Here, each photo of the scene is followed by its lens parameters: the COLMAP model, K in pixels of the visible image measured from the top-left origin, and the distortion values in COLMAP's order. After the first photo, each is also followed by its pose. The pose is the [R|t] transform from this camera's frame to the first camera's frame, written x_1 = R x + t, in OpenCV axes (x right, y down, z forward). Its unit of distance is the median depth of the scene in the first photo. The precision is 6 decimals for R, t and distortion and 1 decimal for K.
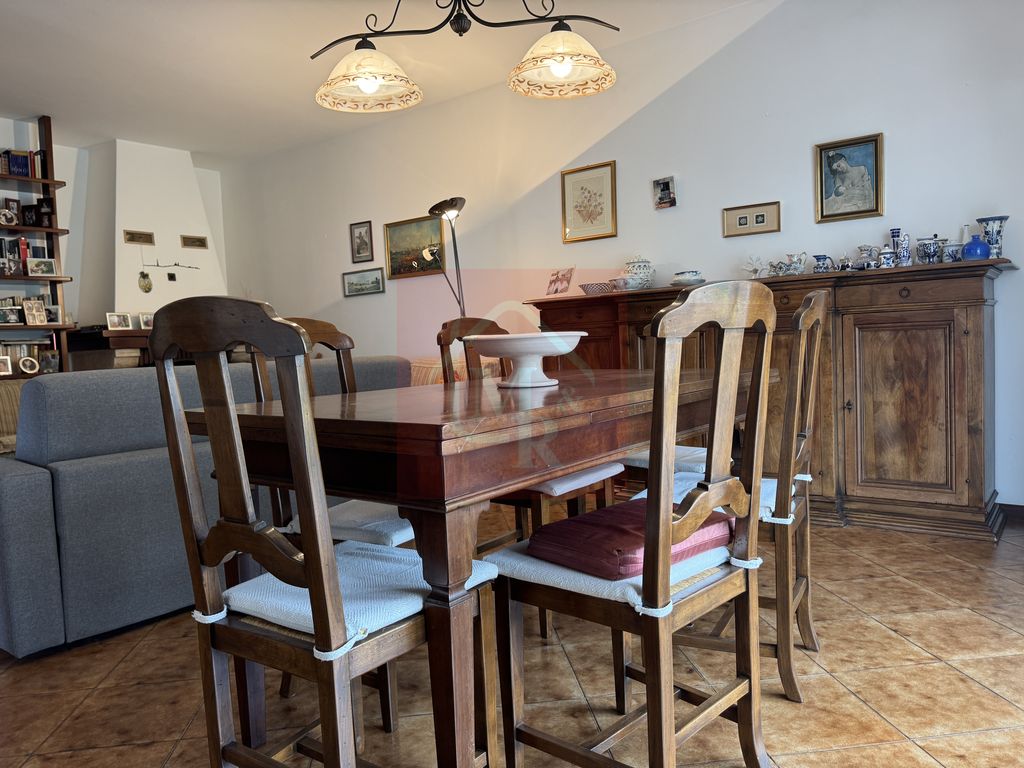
lens RADIAL K [[722.1, 0, 512.0], [0, 722.1, 384.0], [0, 0, 1]] dist [0.072345, -0.090517]
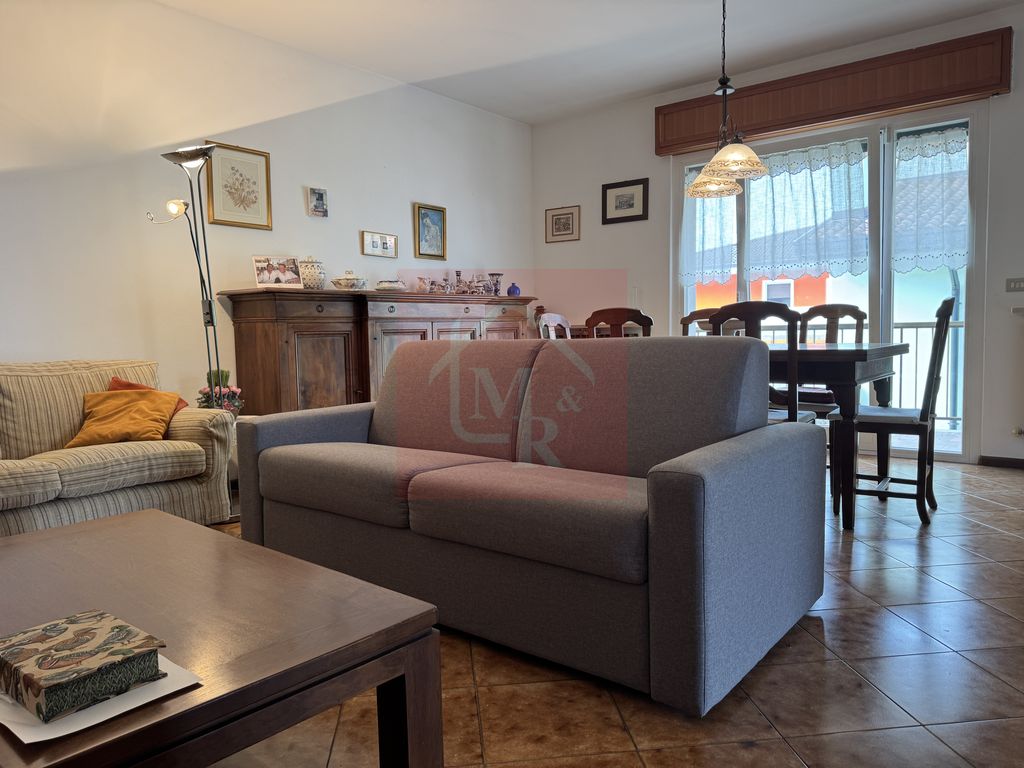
lens RADIAL K [[721.5, 0, 513.8], [0, 721.5, 382.7], [0, 0, 1]] dist [0.098621, -0.158525]
pose [[0.006143, -0.031616, 0.999481, -0.734351], [0.082773, 0.996086, 0.030999, -0.002906], [-0.996549, 0.082540, 0.008736, 0.597402]]
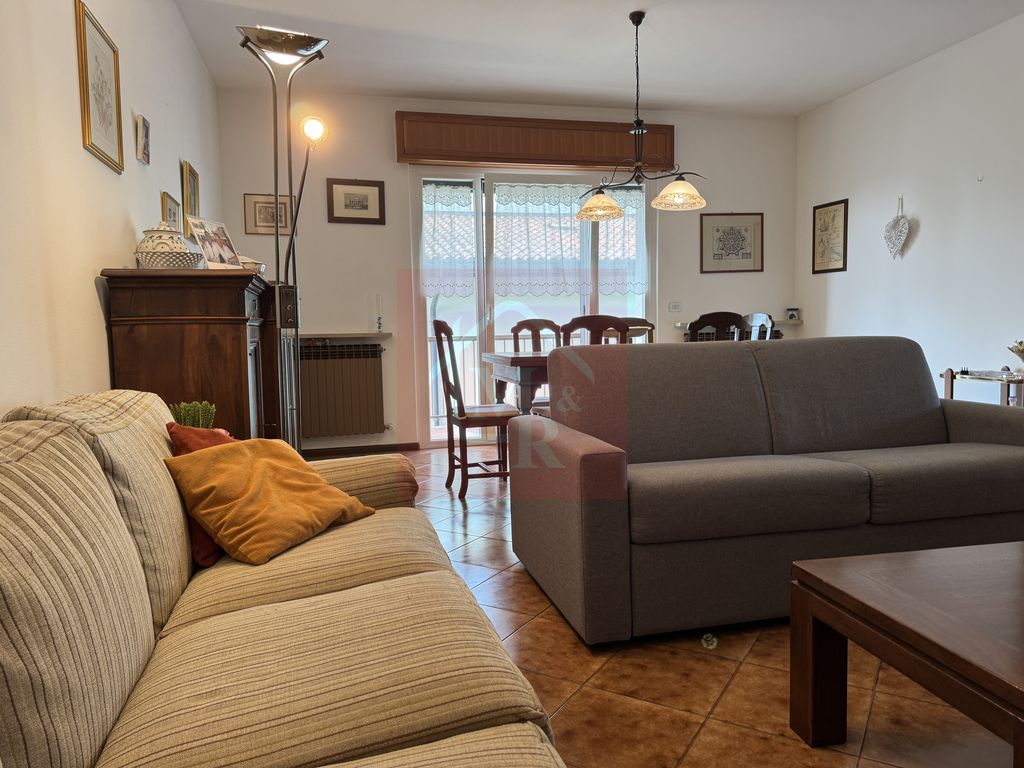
lens RADIAL K [[721.5, 0, 513.8], [0, 721.5, 382.7], [0, 0, 1]] dist [0.098621, -0.158525]
pose [[-0.787681, 0.012042, 0.615965, -0.415917], [0.090027, 0.991327, 0.095743, -0.055149], [-0.609470, 0.130869, -0.781933, 1.131507]]
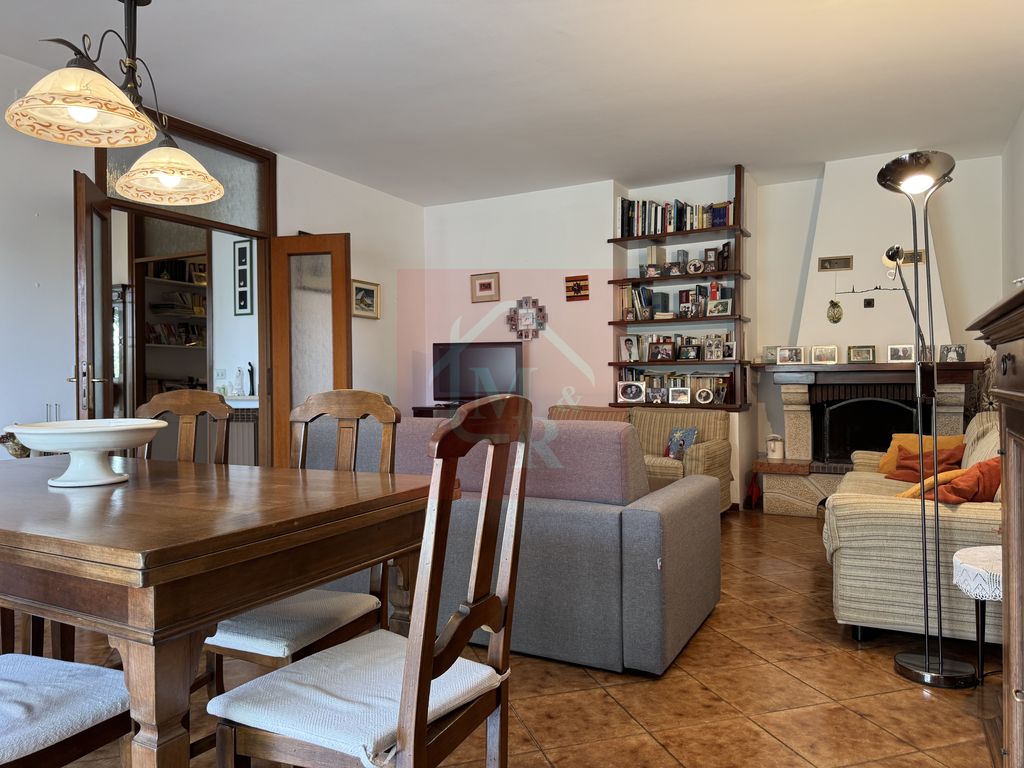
lens RADIAL K [[721.5, 0, 513.8], [0, 721.5, 382.7], [0, 0, 1]] dist [0.098621, -0.158525]
pose [[0.172566, 0.042758, -0.984069, 0.384000], [-0.059099, 0.997707, 0.032987, -0.065997], [0.983223, 0.052465, 0.174697, 0.522132]]
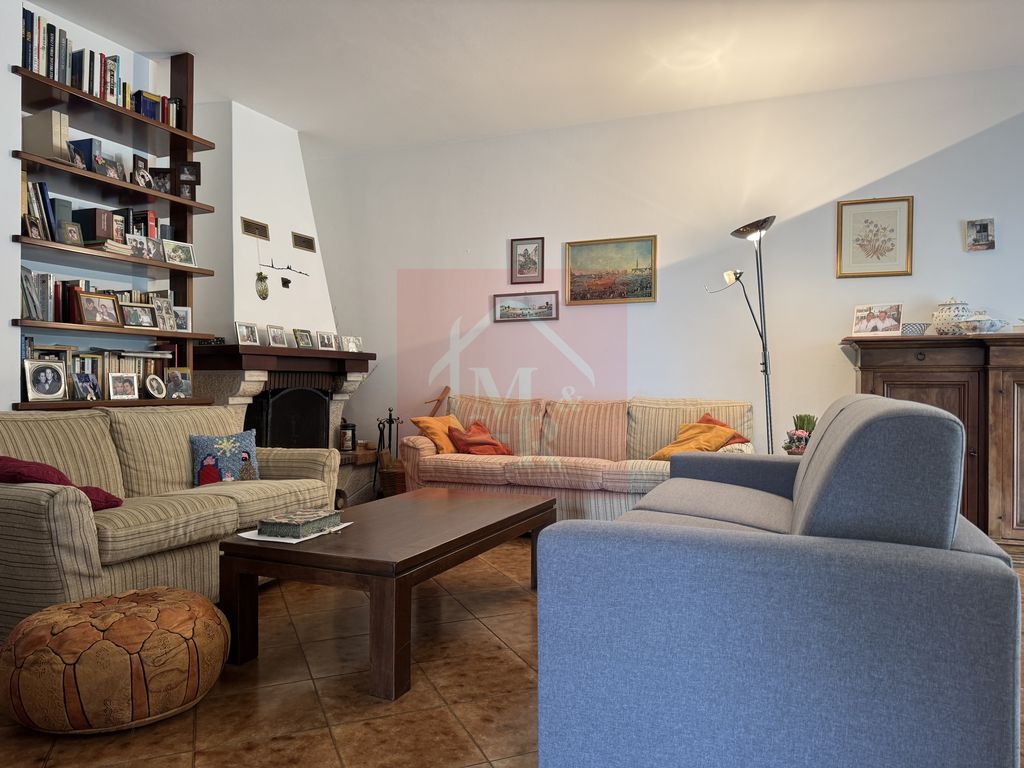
lens RADIAL K [[714.4, 0, 513.7], [0, 714.4, 380.9], [0, 0, 1]] dist [0.133636, -0.185897]
pose [[0.959593, 0.044168, 0.277904, -0.525703], [-0.026346, 0.997368, -0.067544, 0.007792], [-0.280156, 0.057493, 0.958231, 0.218882]]
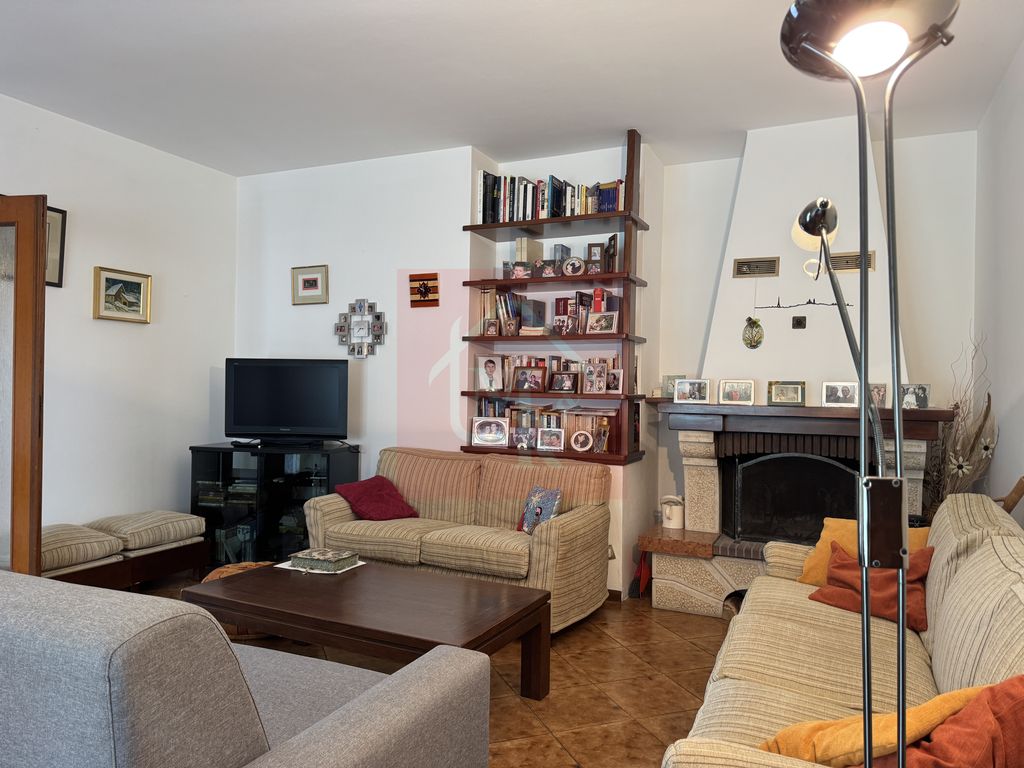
lens RADIAL K [[719.3, 0, 512.0], [0, 719.3, 384.0], [0, 0, 1]] dist [0.122316, -0.196624]
pose [[0.229513, 0.042106, -0.972394, 0.115740], [-0.084418, 0.996160, 0.023210, -0.103260], [0.969638, 0.076760, 0.232187, 0.733220]]
